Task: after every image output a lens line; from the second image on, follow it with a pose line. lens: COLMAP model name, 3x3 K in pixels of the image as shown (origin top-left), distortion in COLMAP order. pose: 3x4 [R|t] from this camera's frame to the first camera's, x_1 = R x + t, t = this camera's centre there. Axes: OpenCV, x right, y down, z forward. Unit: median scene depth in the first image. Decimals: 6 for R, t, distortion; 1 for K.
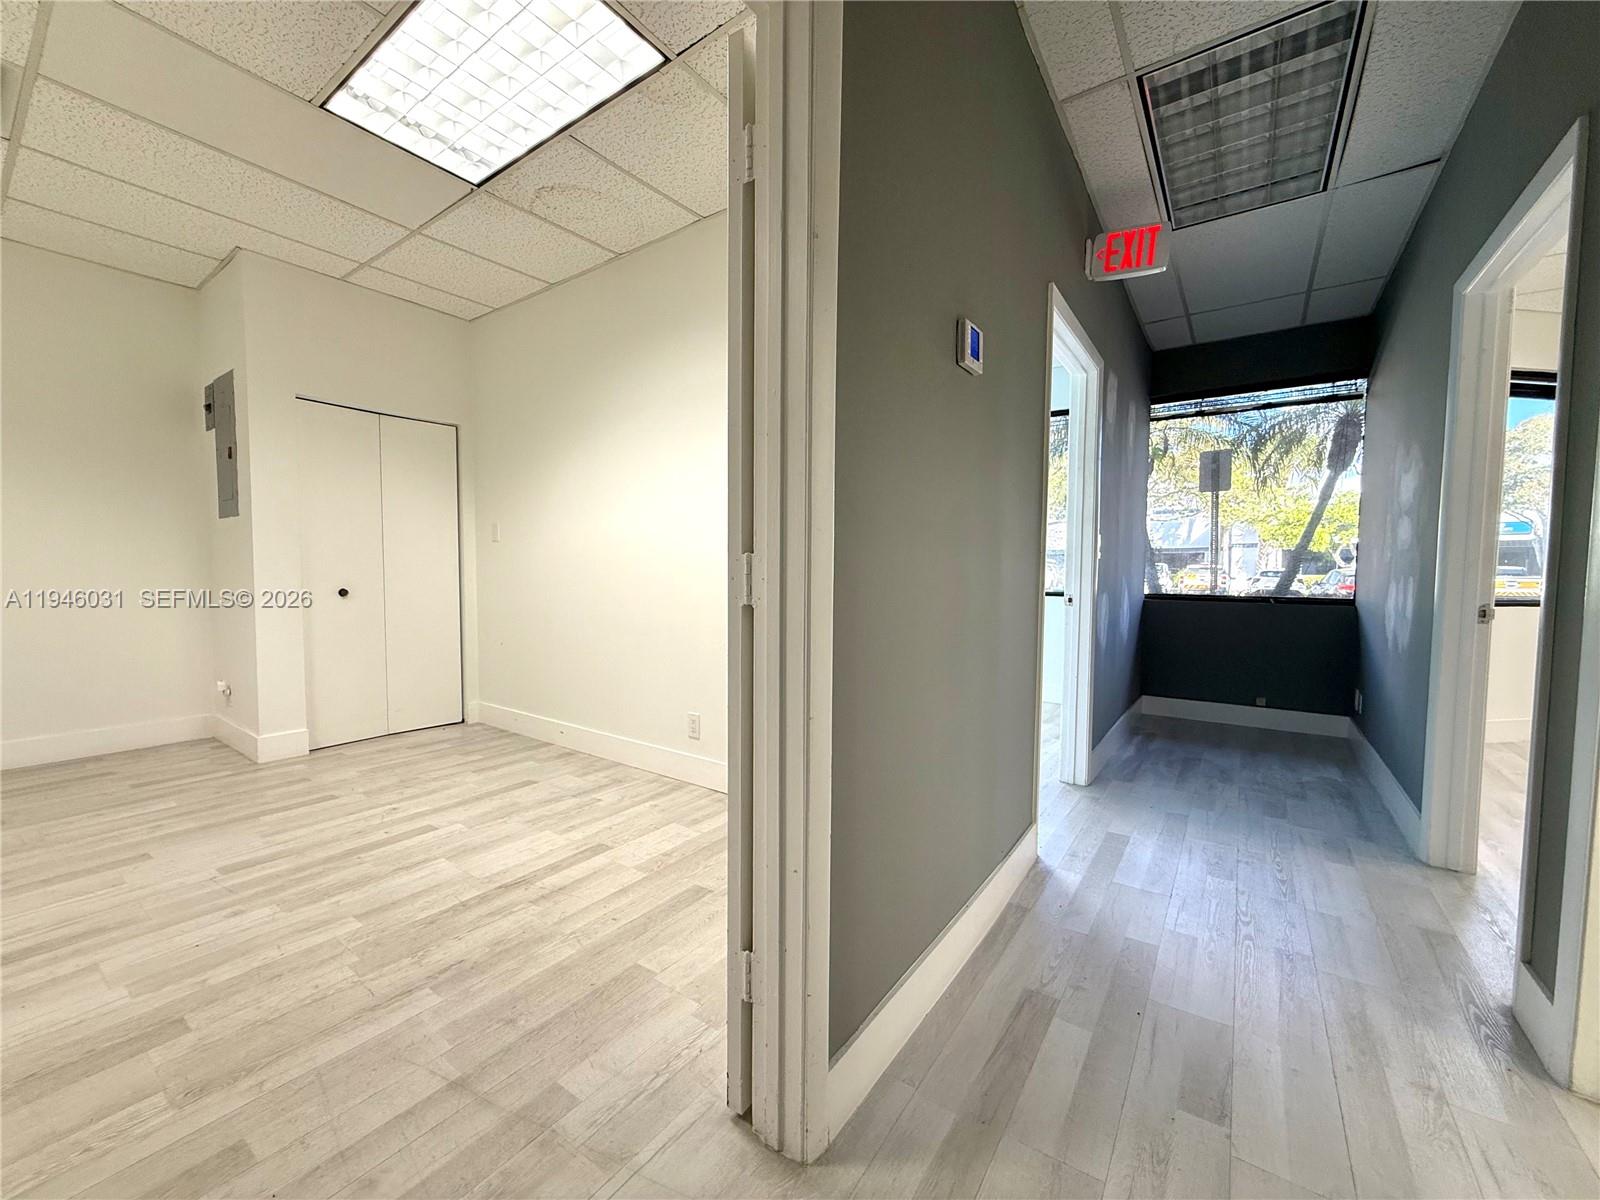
lens RADIAL K [[637.4, 0, 794.0], [0, 637.4, 601.6], [0, 0, 1]] dist [-0.000317, -0.000013]
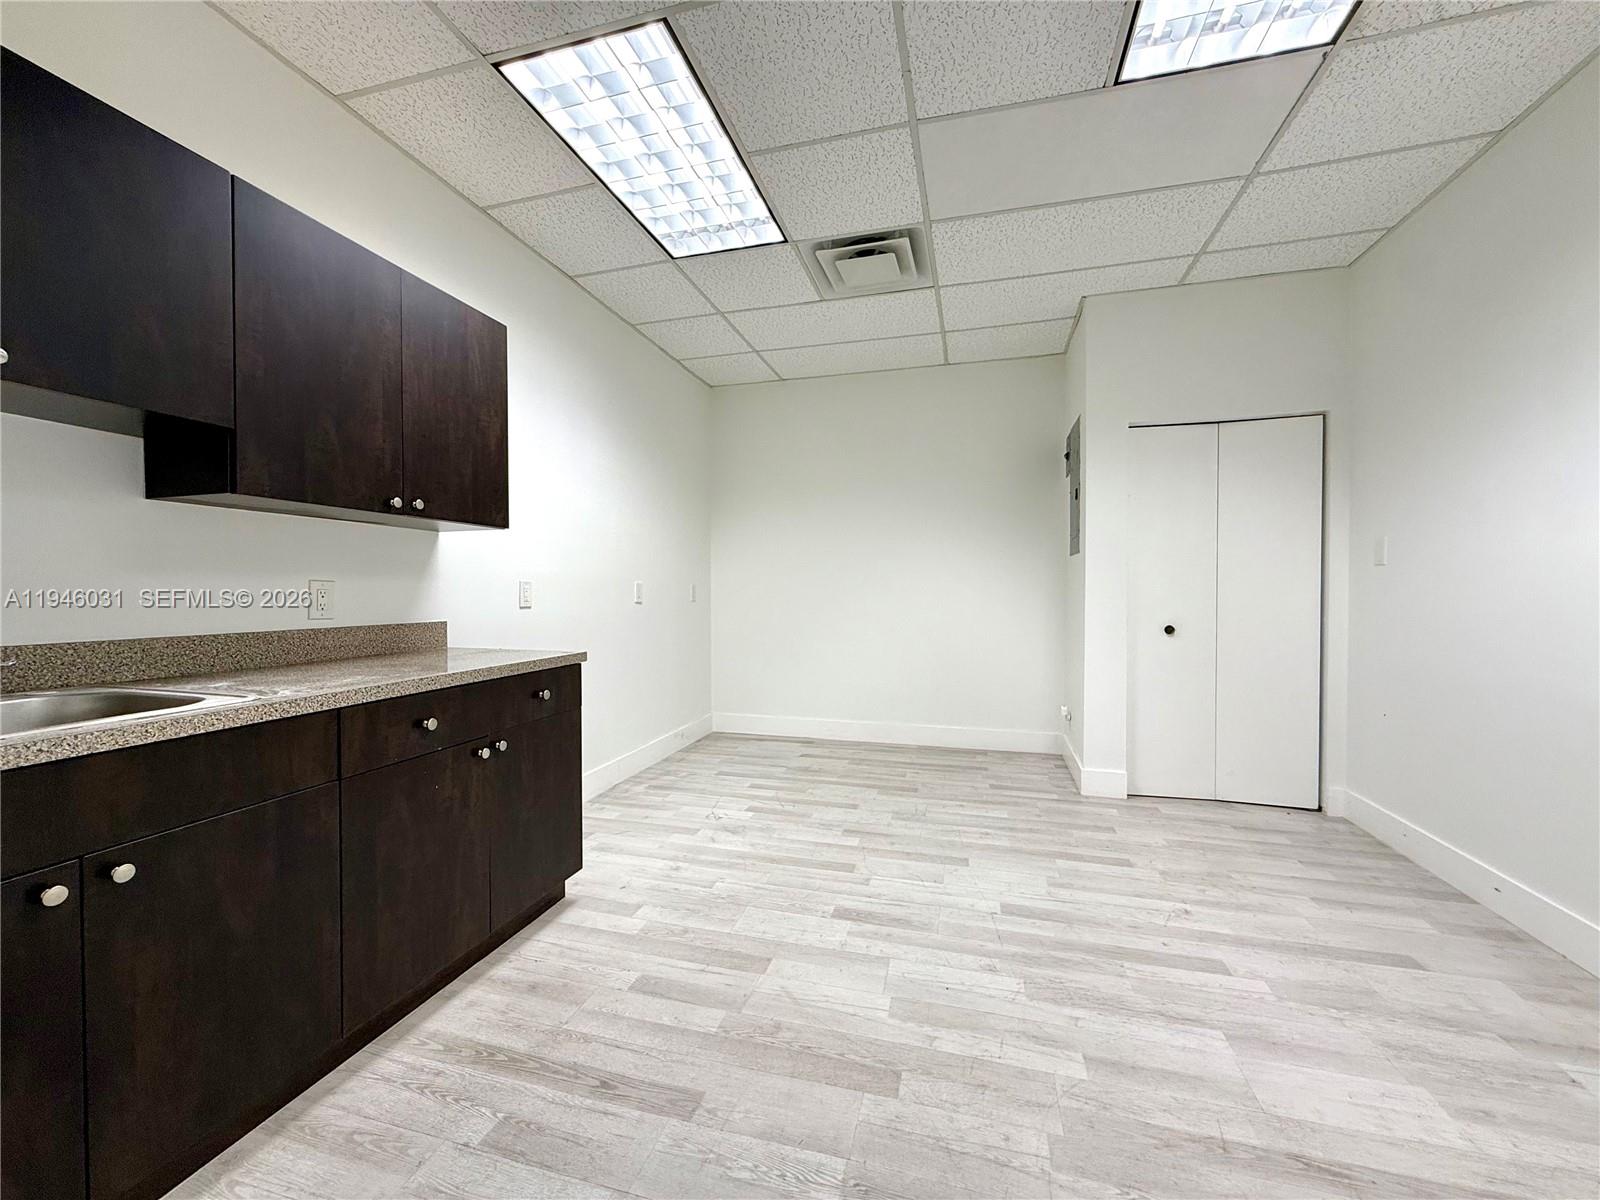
lens RADIAL K [[637.4, 0, 794.9], [0, 637.4, 600.7], [0, 0, 1]] dist [-0.000317, -0.000013]
pose [[0.338613, 0.008992, -0.940883, -0.050699], [-0.044028, 0.999010, -0.006297, -0.035181], [0.939895, 0.043557, 0.338674, 0.259980]]
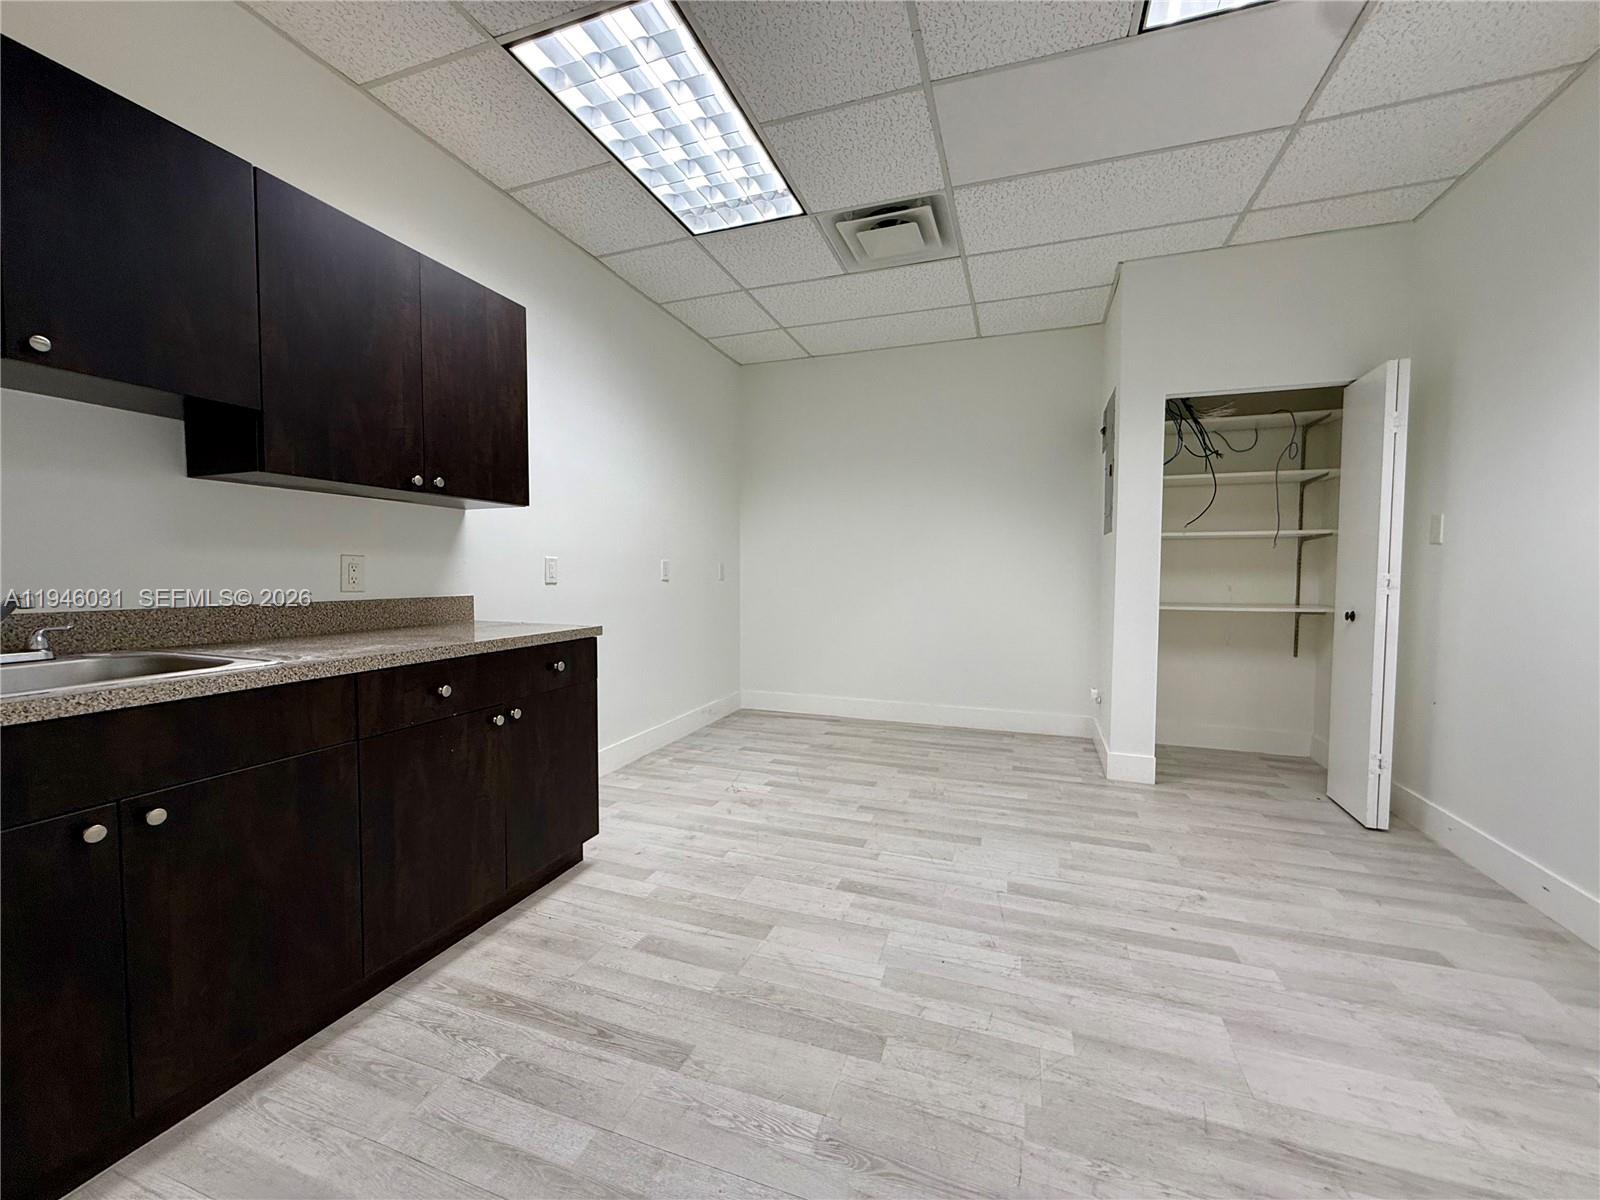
lens RADIAL K [[637.4, 0, 794.7], [0, 637.4, 601.3], [0, 0, 1]] dist [-0.000317, -0.000013]
pose [[0.271485, 0.040130, -0.961606, -0.031699], [-0.050491, 0.998348, 0.027408, -0.031589], [0.961117, 0.041112, 0.273063, 0.302276]]
